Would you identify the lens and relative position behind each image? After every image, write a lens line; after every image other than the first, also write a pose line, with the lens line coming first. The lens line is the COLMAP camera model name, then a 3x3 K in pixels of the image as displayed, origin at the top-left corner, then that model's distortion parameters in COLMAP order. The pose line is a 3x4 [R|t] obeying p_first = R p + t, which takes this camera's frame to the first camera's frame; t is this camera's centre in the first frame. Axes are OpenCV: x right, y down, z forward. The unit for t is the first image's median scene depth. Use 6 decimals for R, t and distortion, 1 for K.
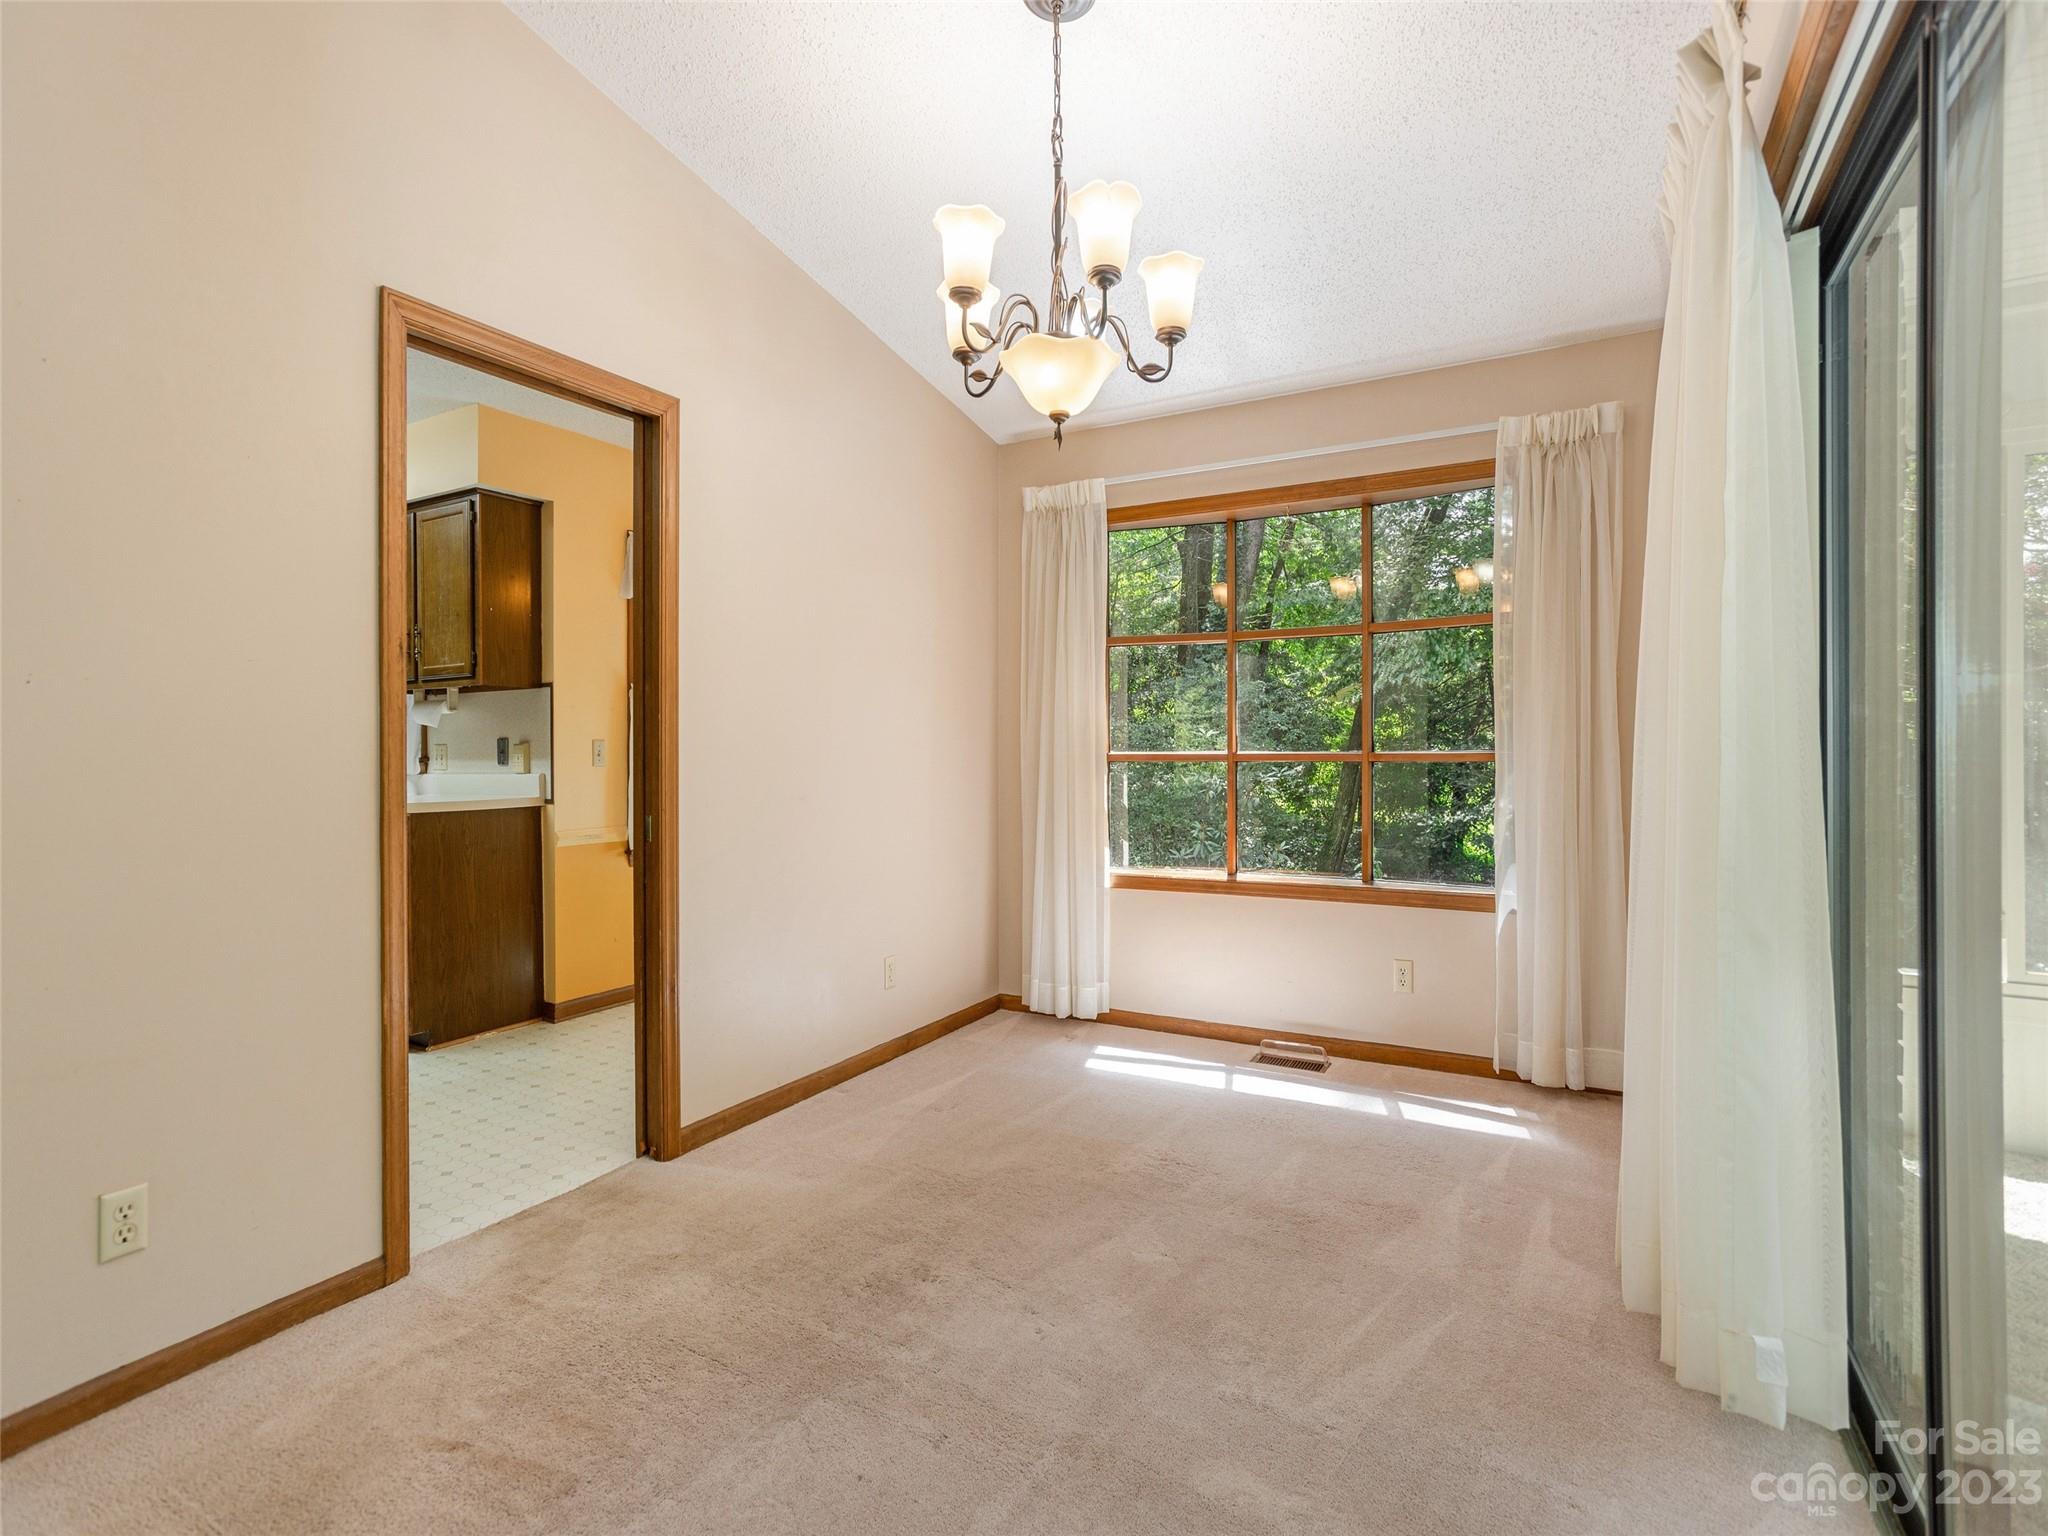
lens RADIAL K [[990.7, 0, 982.4], [0, 990.7, 761.0], [0, 0, 1]] dist [-0.024592, 0.009662]
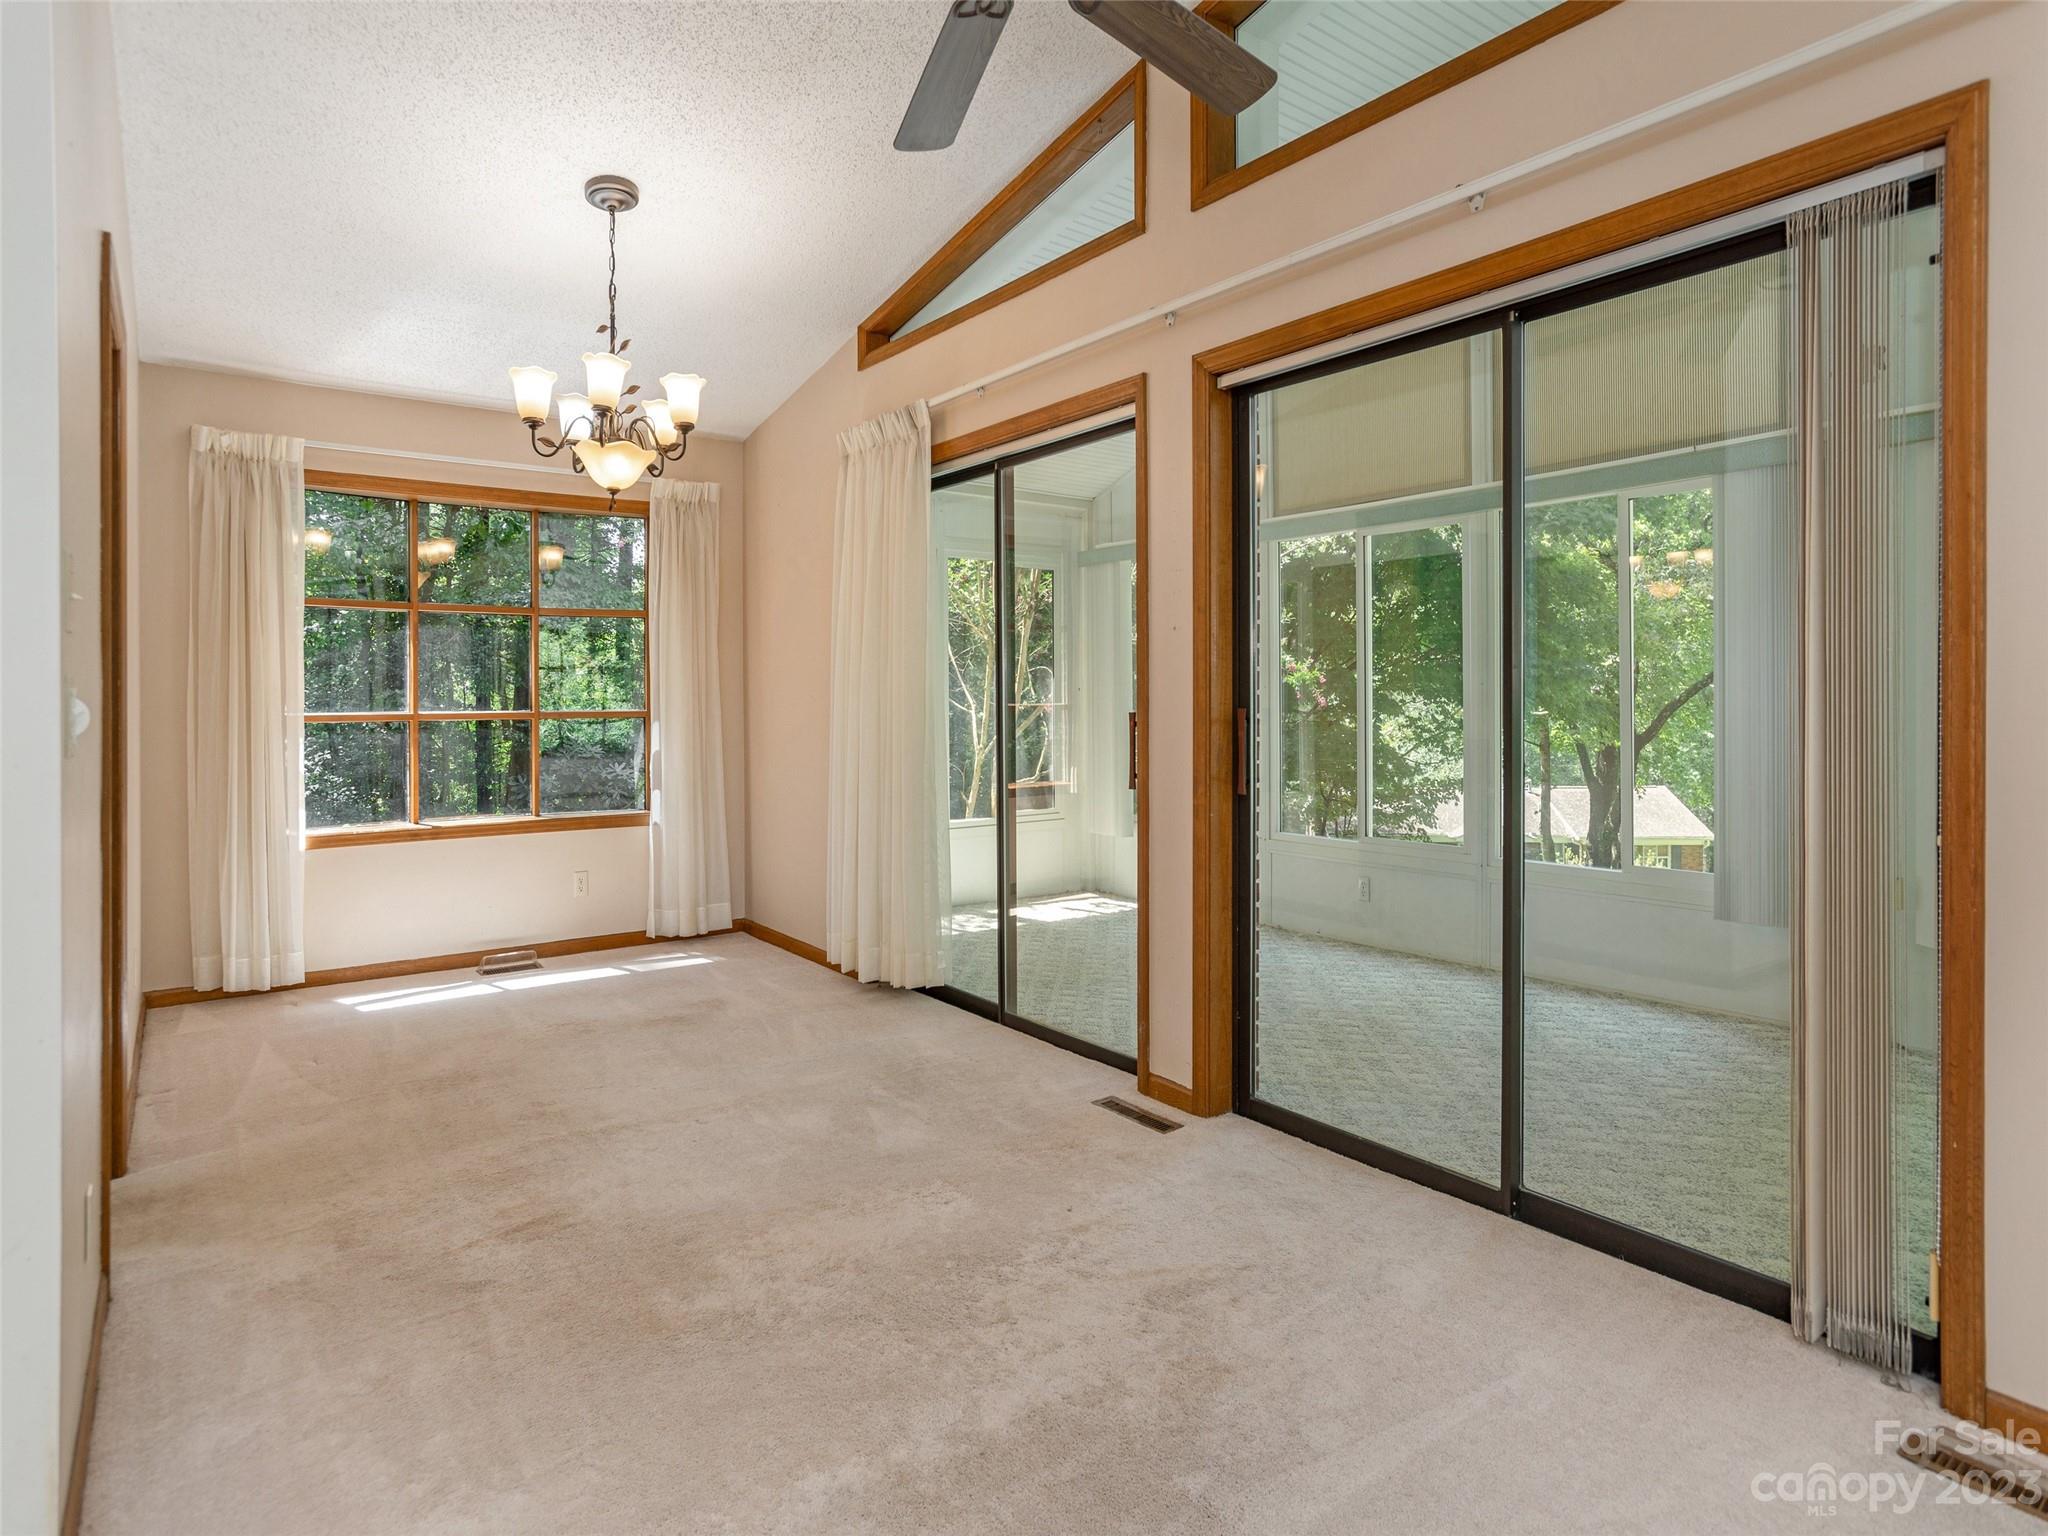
lens RADIAL K [[1142.8, 0, 1033.4], [0, 1142.8, 695.8], [0, 0, 1]] dist [0.001174, 0.001183]
pose [[0.388900, 0.003009, 0.921275, -0.768870], [0.006139, 0.999964, -0.005857, -0.018218], [-0.921260, 0.007934, 0.388867, -0.144358]]
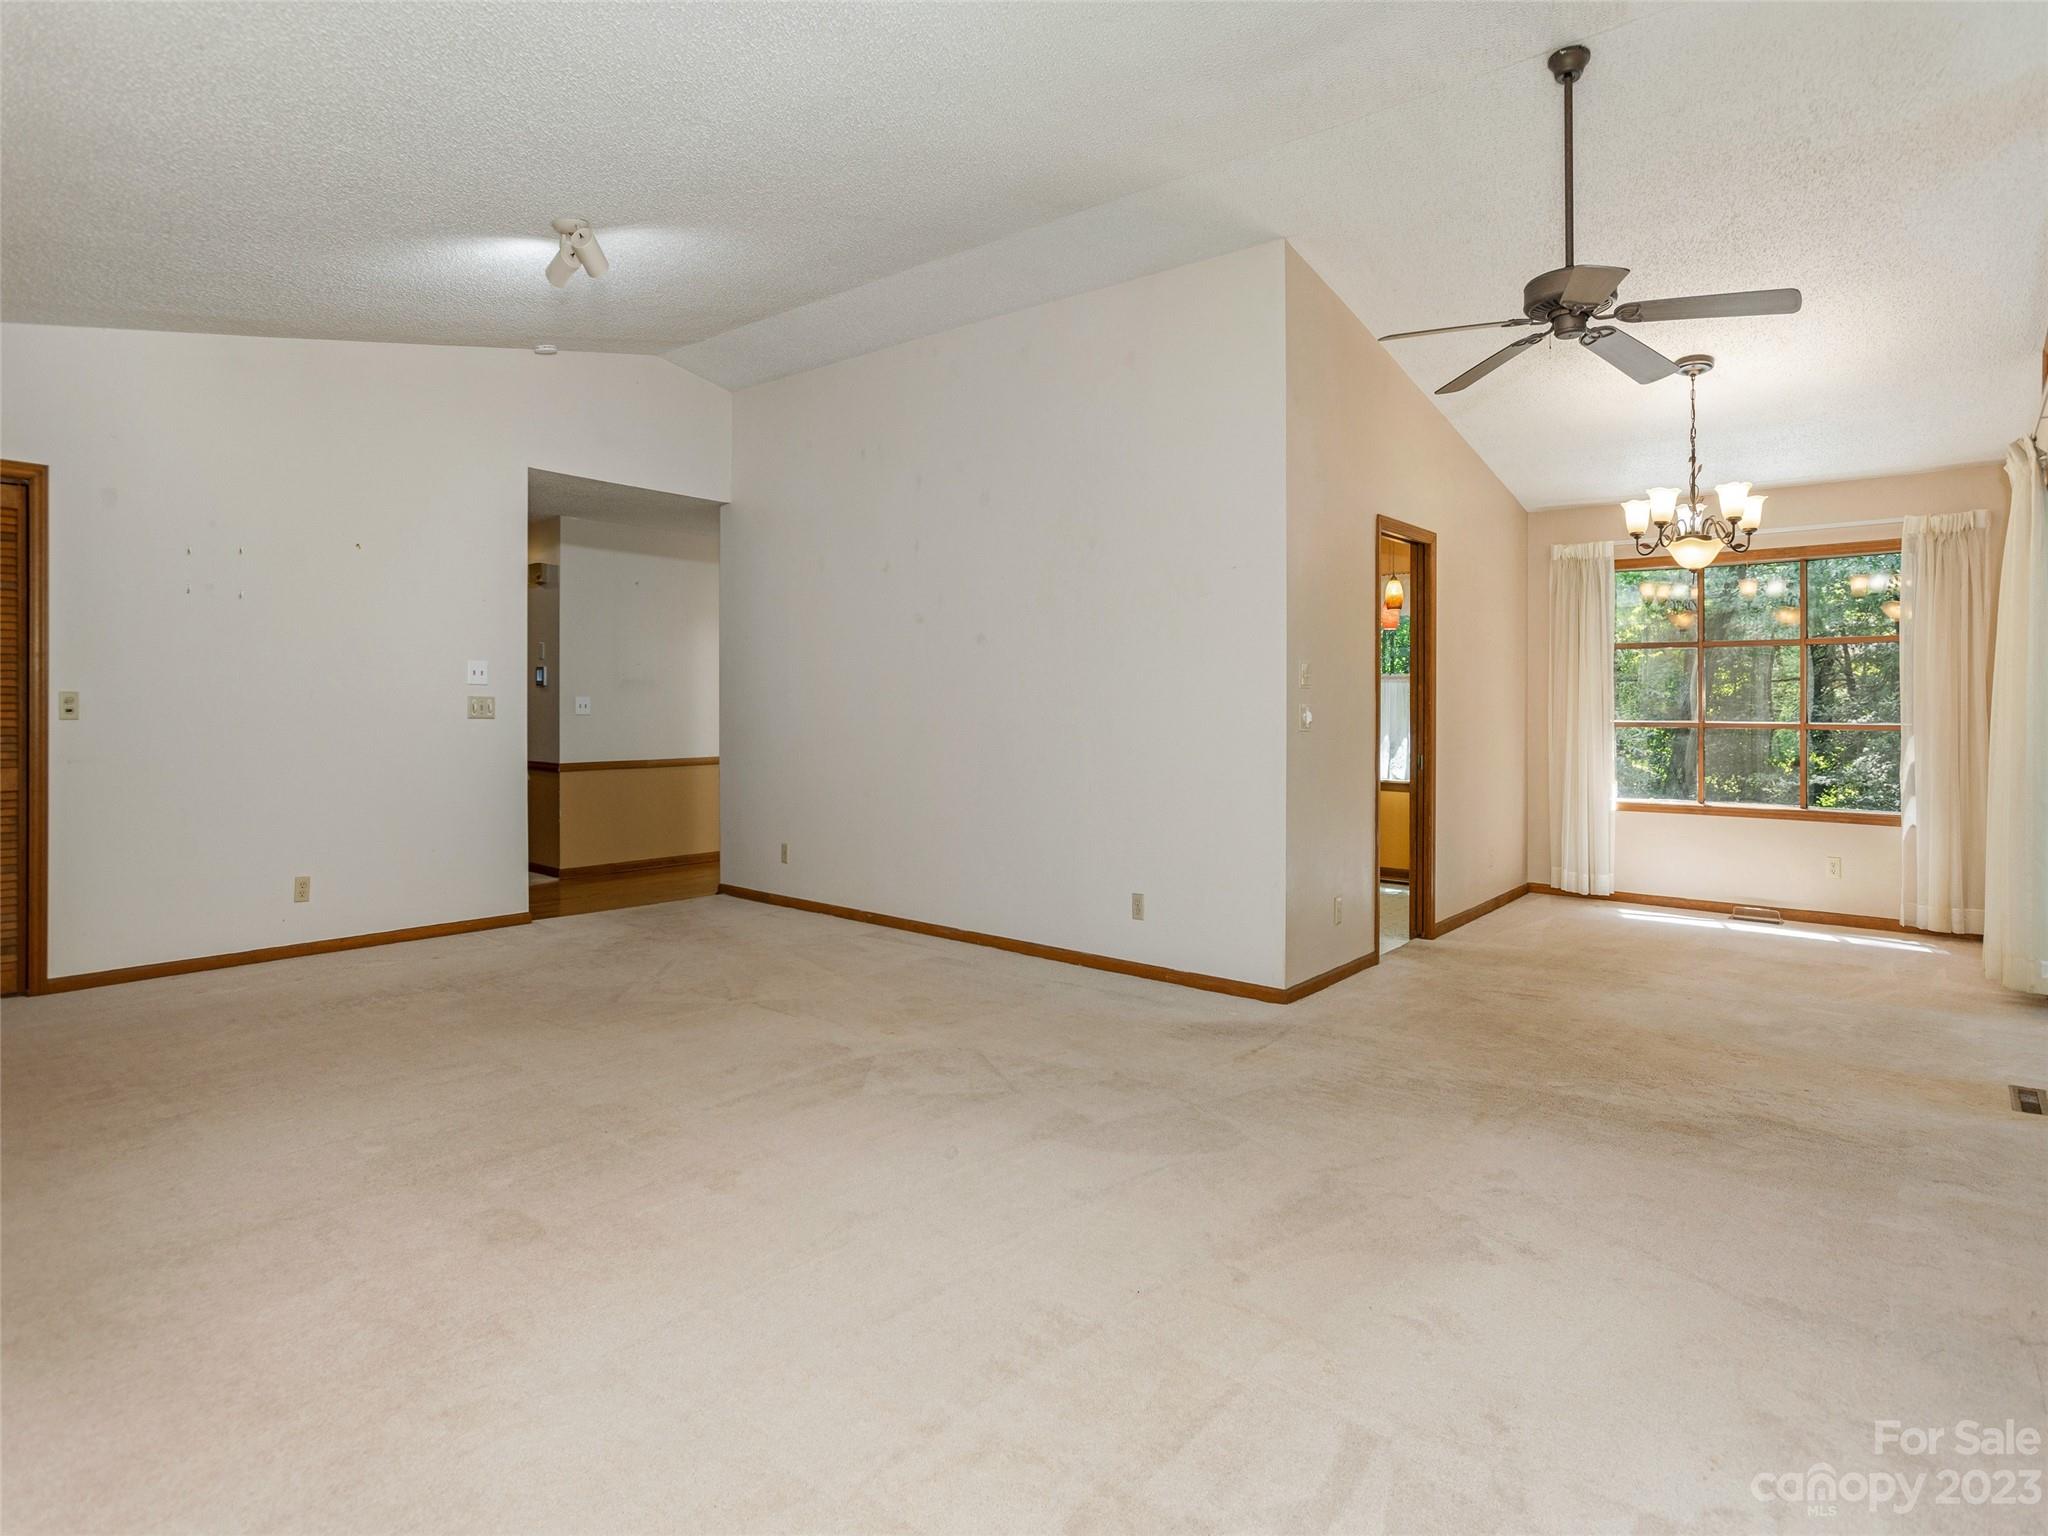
lens RADIAL K [[1142.8, 0, 1046.2], [0, 1142.8, 694.6], [0, 0, 1]] dist [0.001174, 0.001183]
pose [[0.992496, 0.007100, -0.122067, -0.620773], [-0.008718, 0.999881, -0.012727, -0.022501], [0.121962, 0.013696, 0.992440, -0.996942]]
